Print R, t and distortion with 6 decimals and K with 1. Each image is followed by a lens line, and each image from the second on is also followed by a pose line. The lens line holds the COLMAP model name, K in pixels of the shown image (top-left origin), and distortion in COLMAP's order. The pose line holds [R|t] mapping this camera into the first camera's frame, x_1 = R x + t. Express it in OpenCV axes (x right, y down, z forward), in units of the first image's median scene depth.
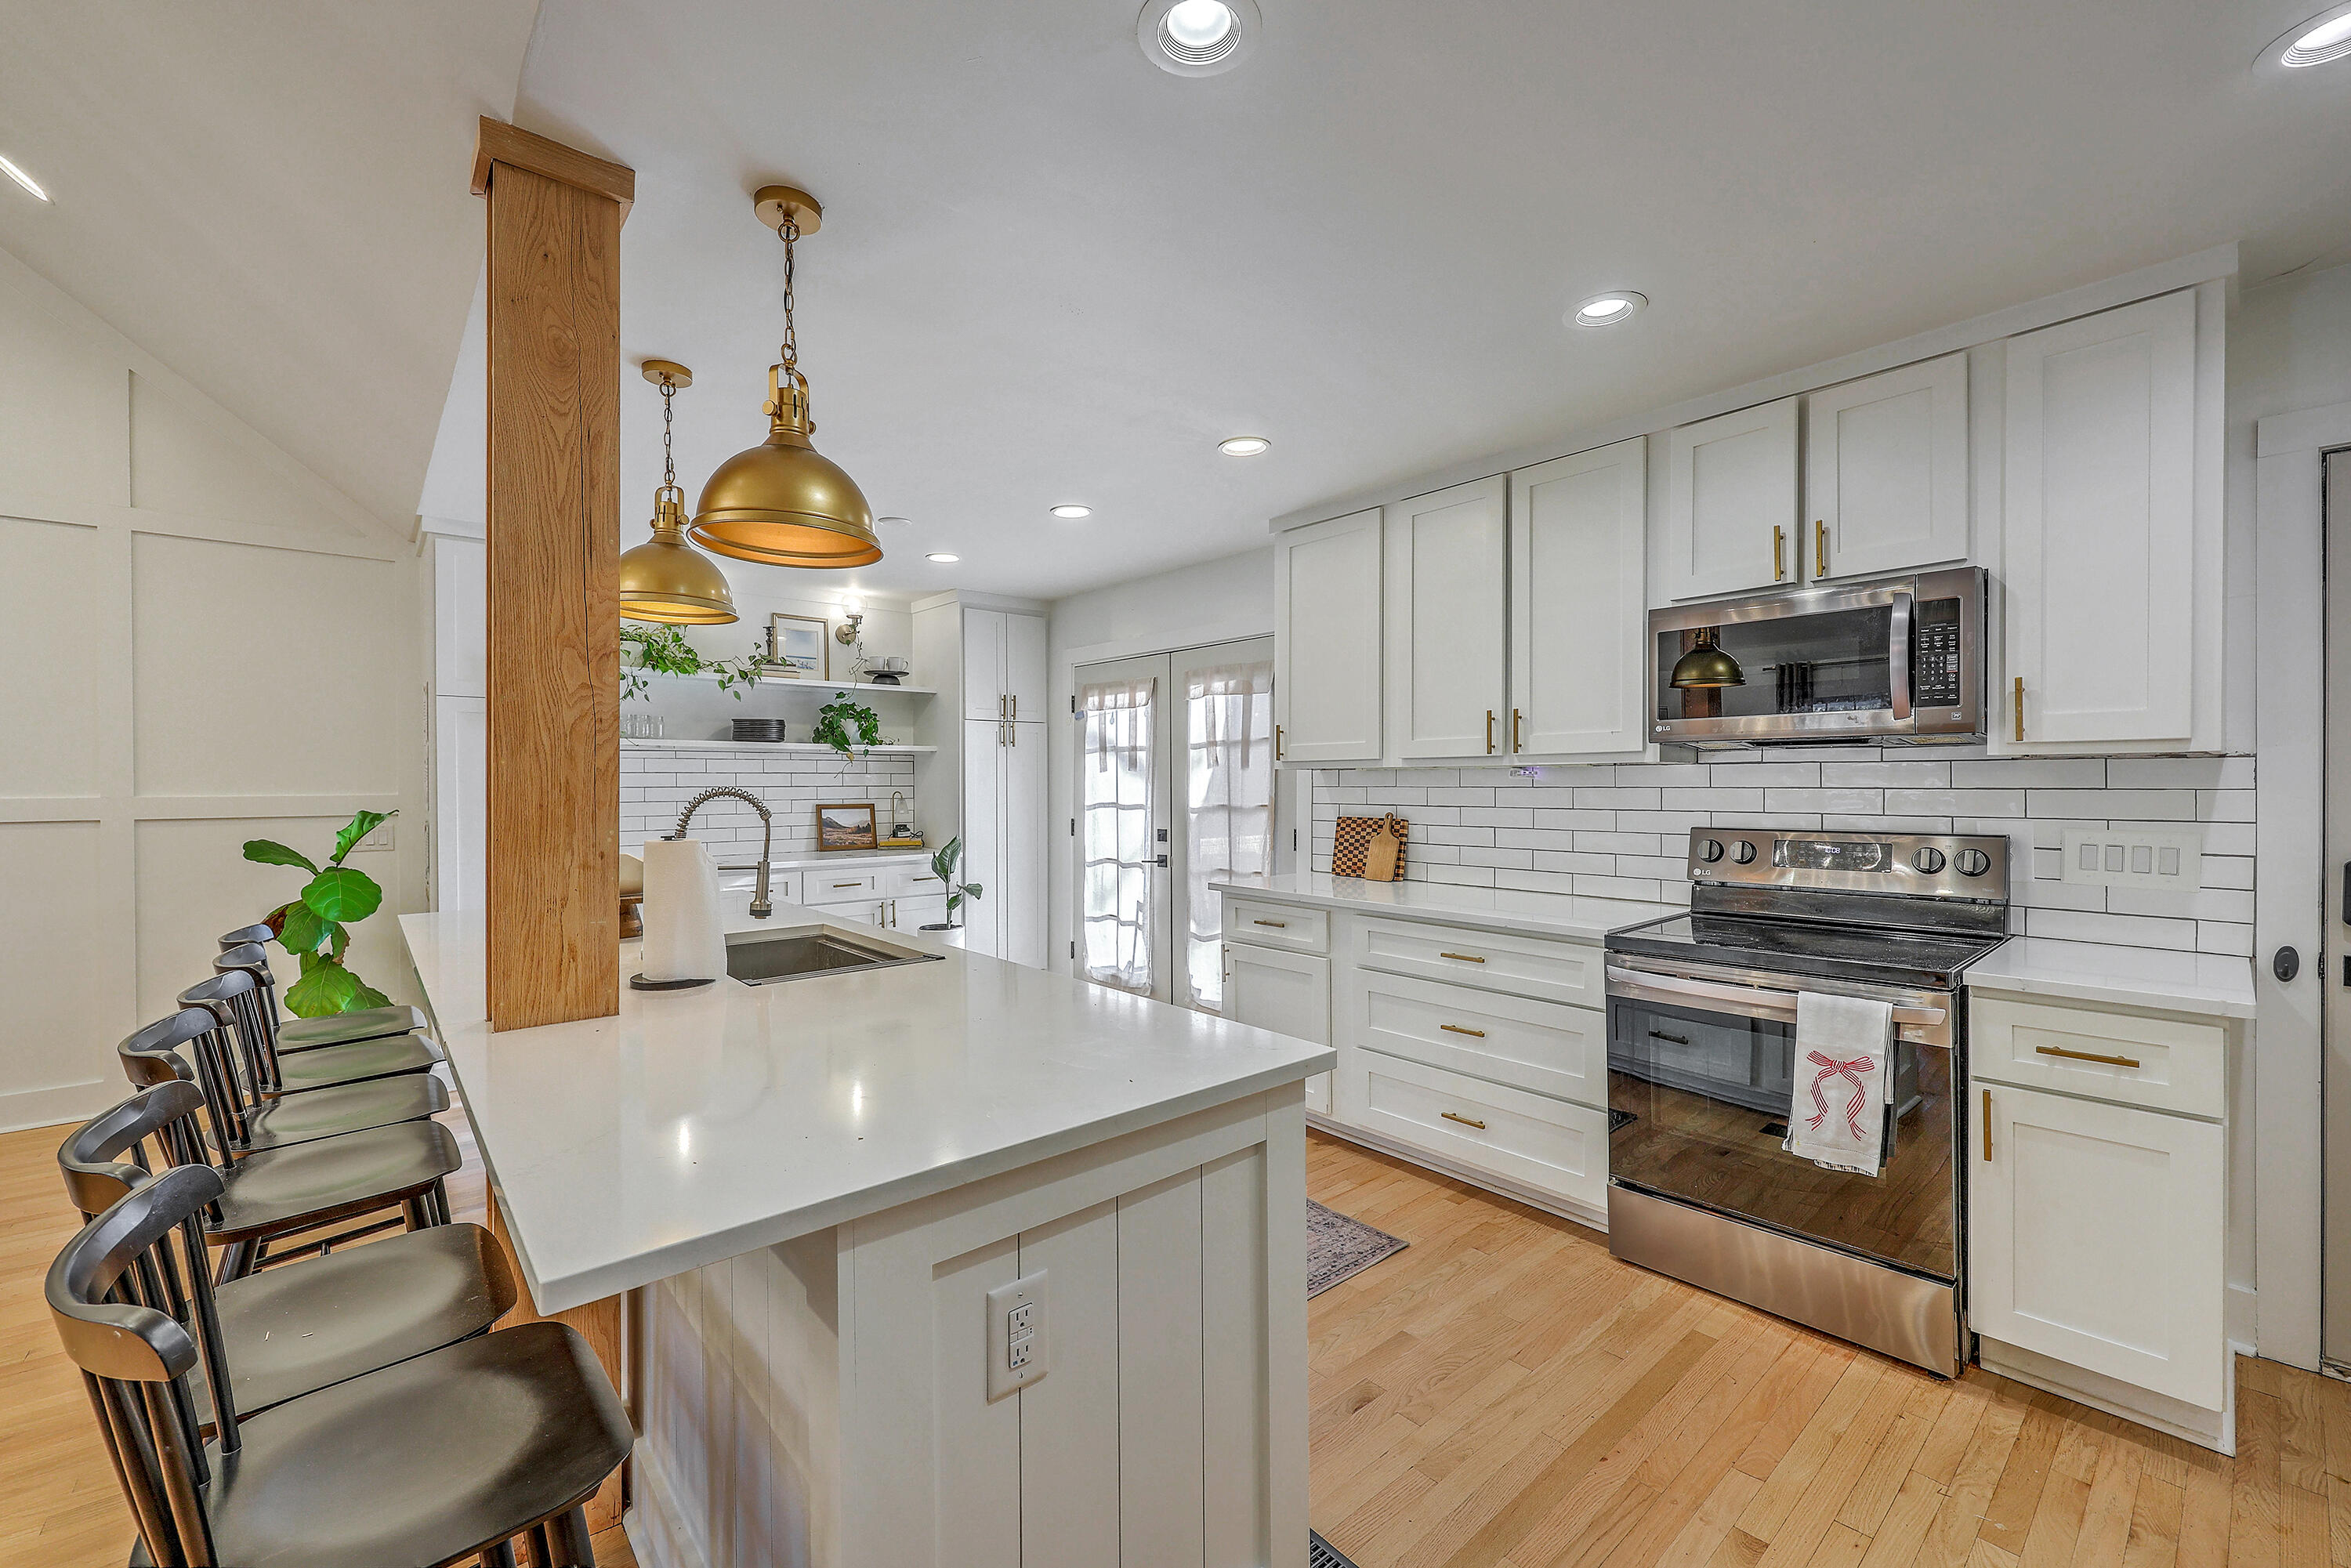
lens RADIAL K [[955.8, 0, 1172.5], [0, 955.8, 788.3], [0, 0, 1]] dist [0.000495, 0.000224]
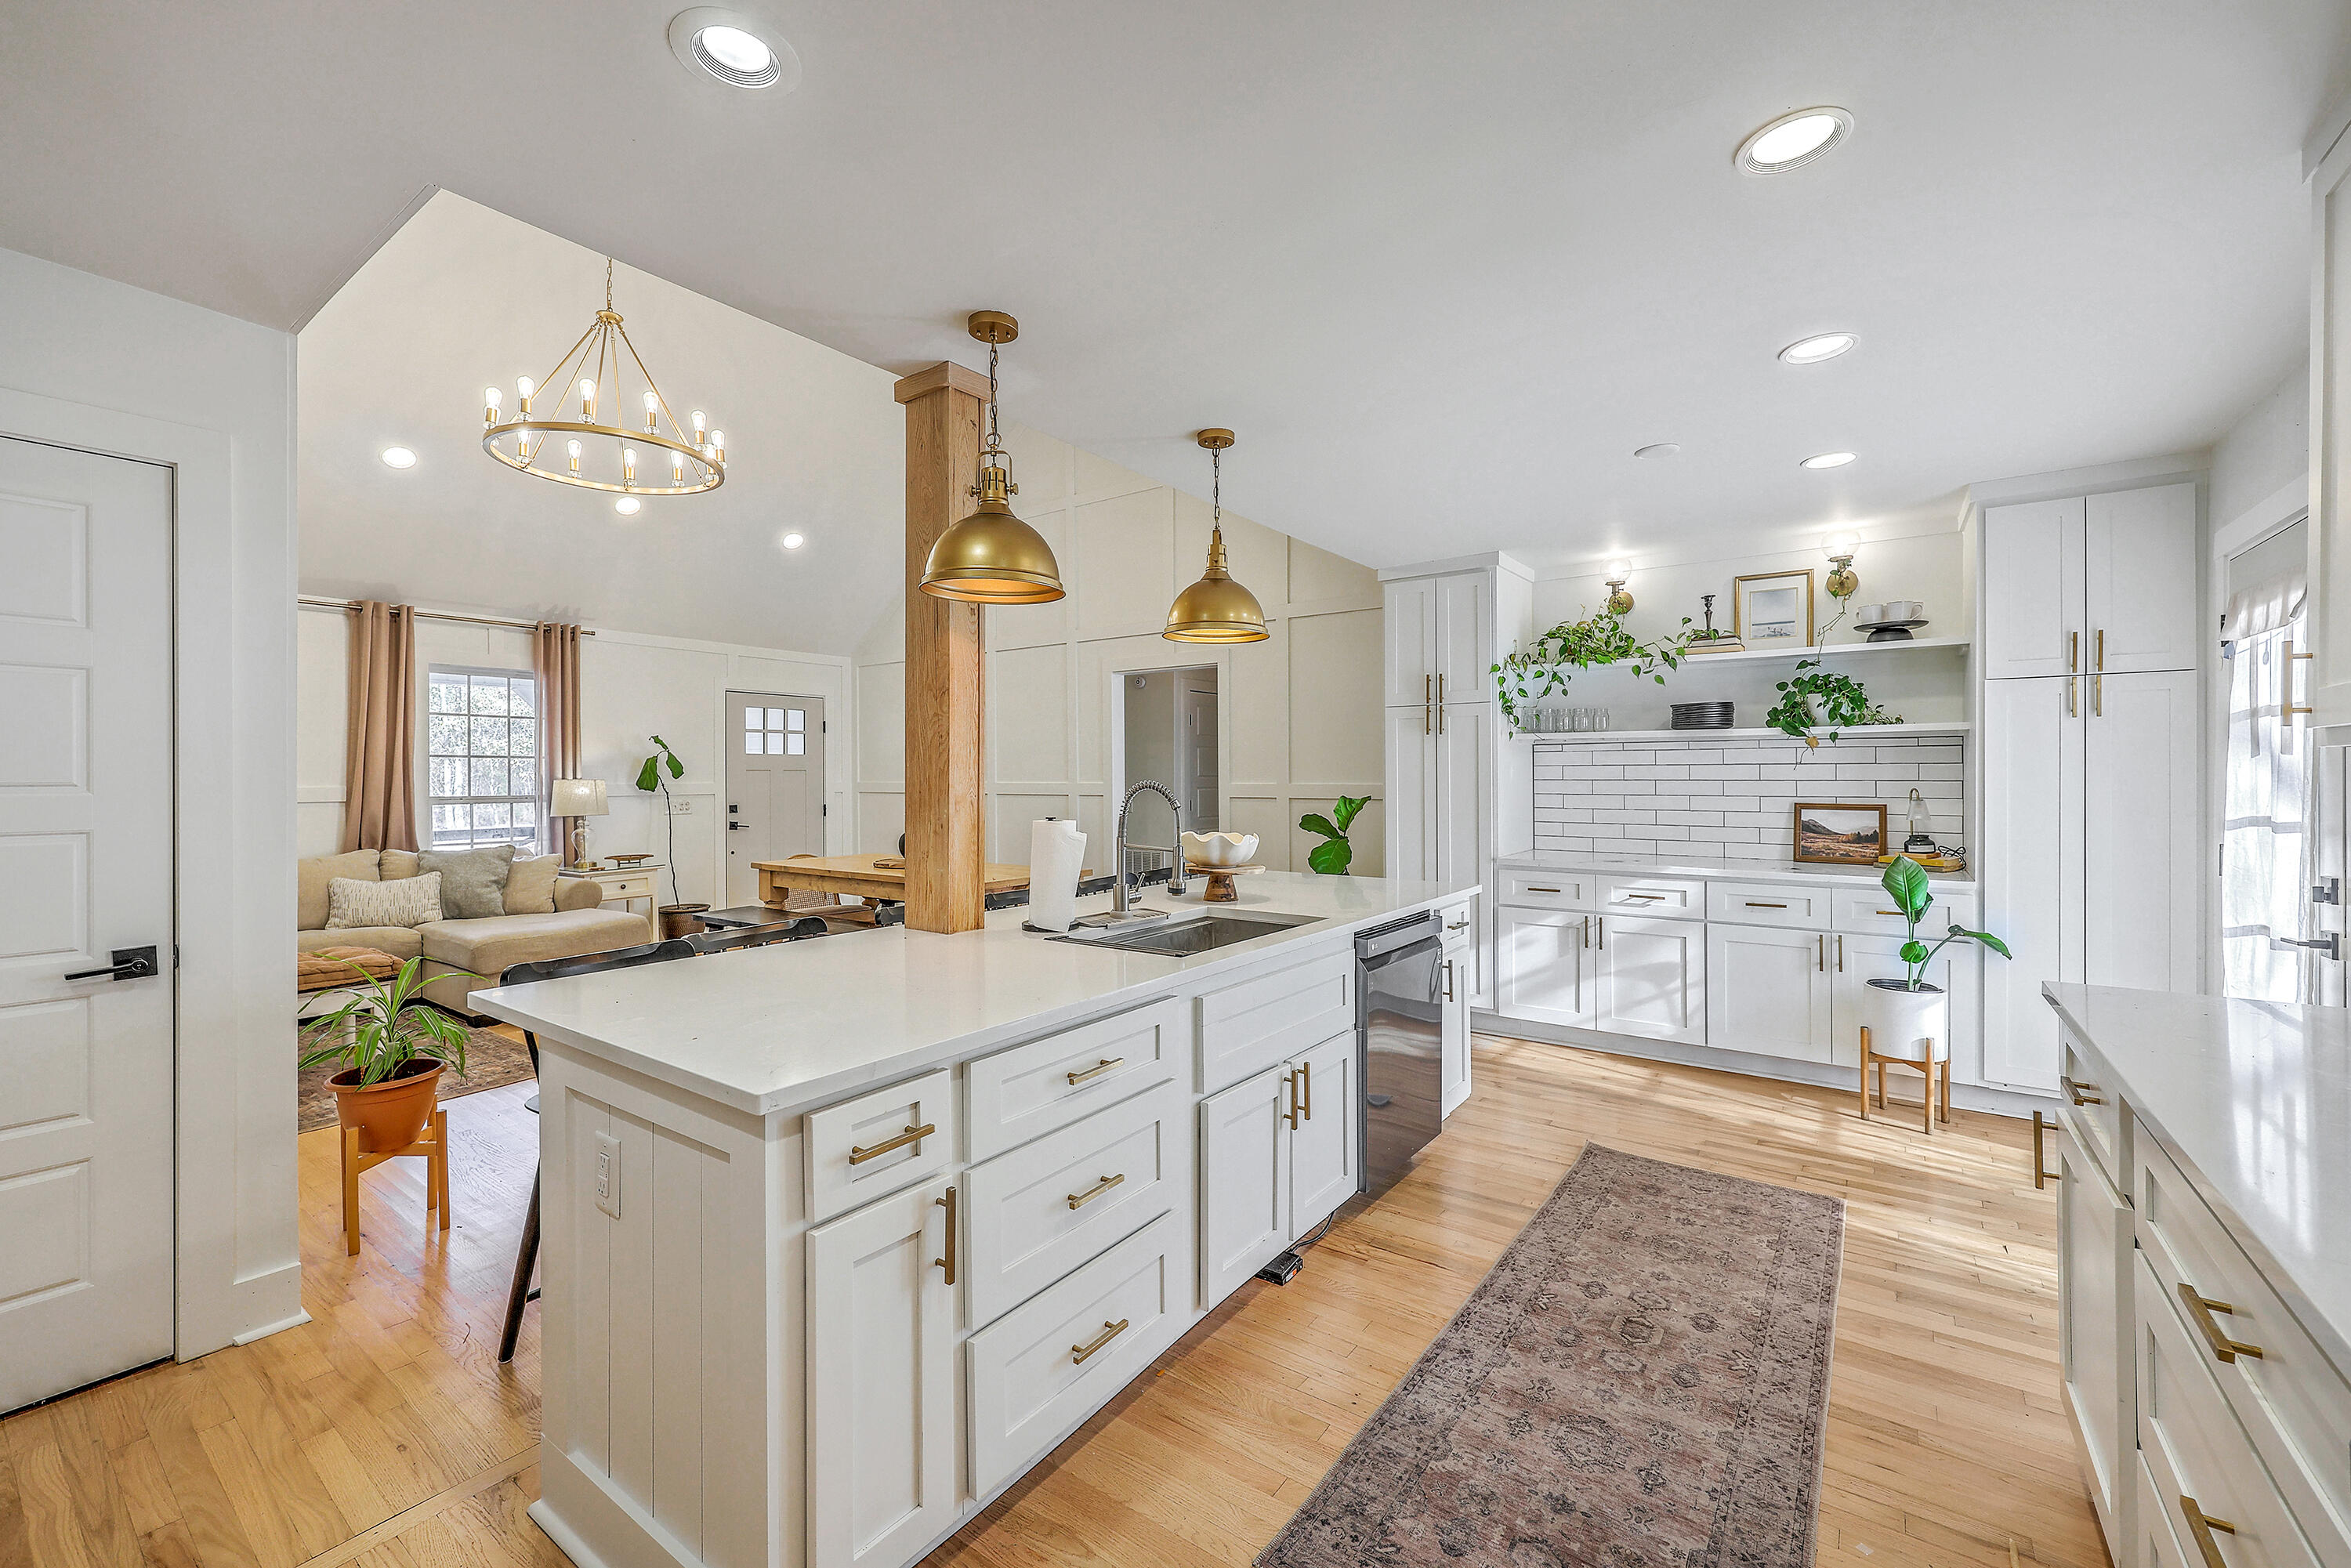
lens RADIAL K [[955.8, 0, 1179.3], [0, 955.8, 779.7], [0, 0, 1]] dist [0.000495, 0.000224]
pose [[0.227878, 0.007361, -0.973662, 0.304415], [-0.005275, 0.999966, 0.006325, -0.005091], [0.973675, 0.003695, 0.227909, 0.325470]]
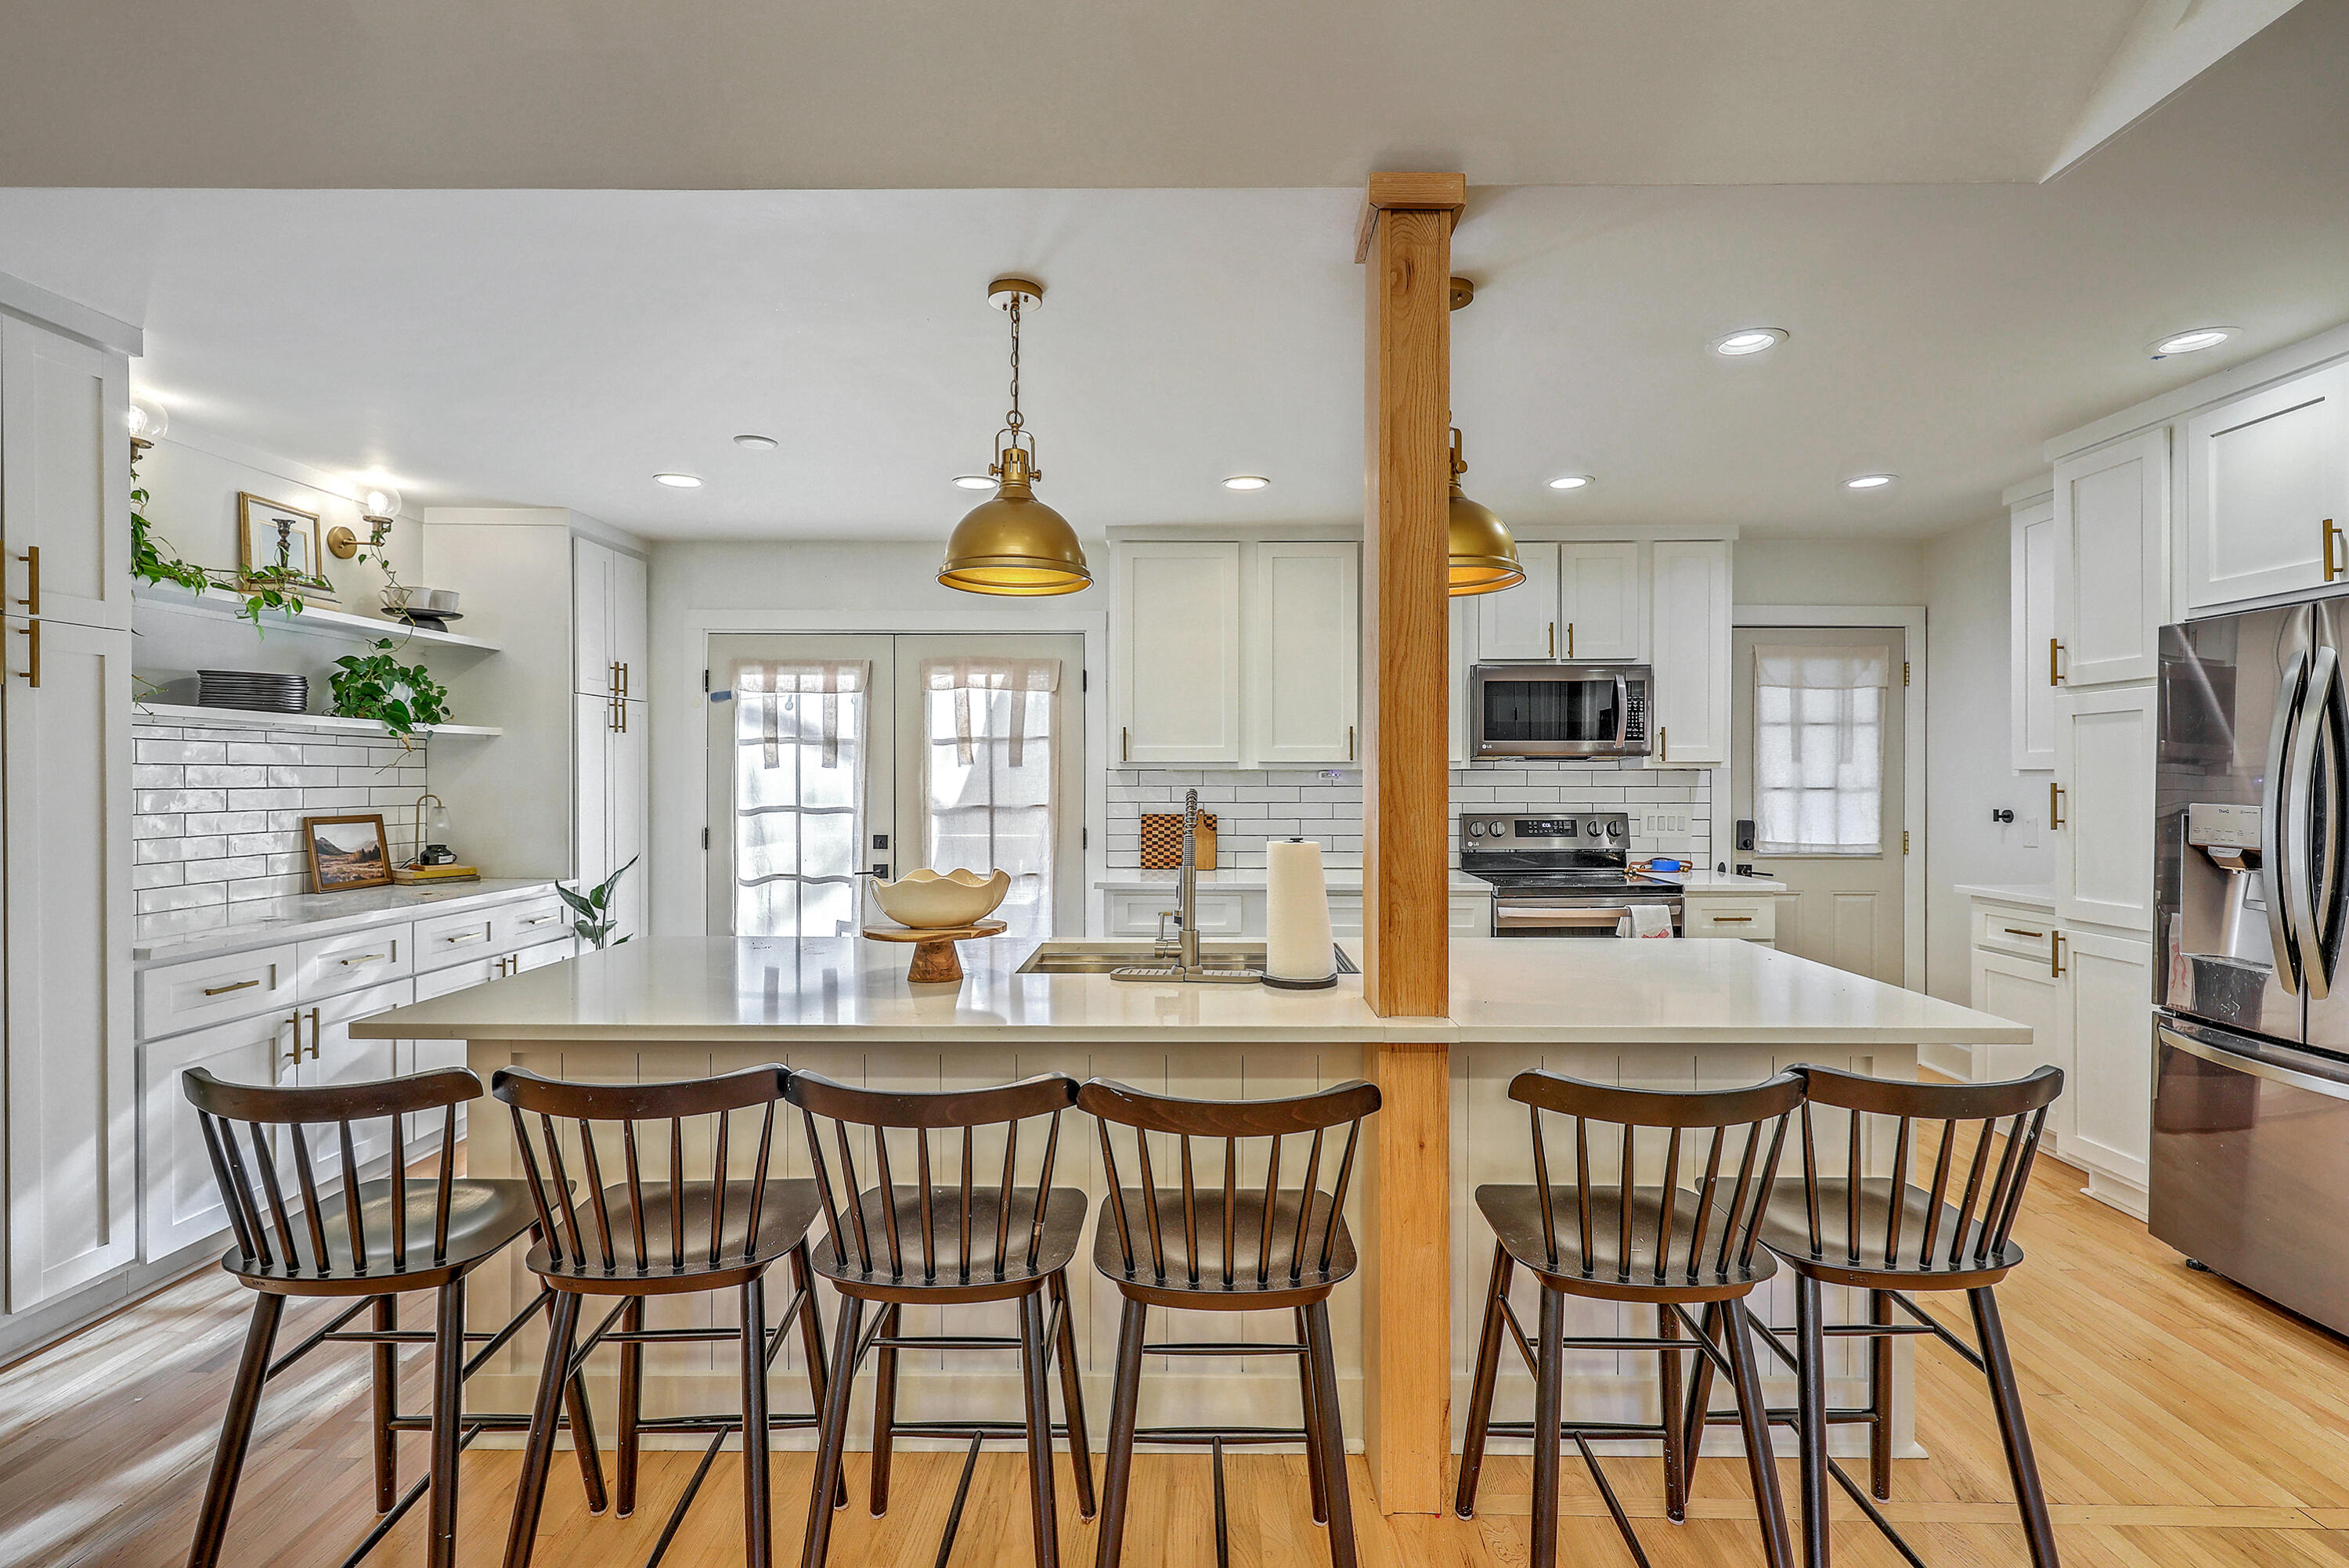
lens RADIAL K [[1064.9, 0, 1187.3], [0, 1064.9, 778.9], [0, 0, 1]] dist [0.000718, 0.000116]
pose [[0.654468, 0.002527, 0.756086, -0.537490], [0.002488, 0.999982, -0.005496, -0.002179], [-0.756086, 0.005478, 0.654449, 0.144078]]
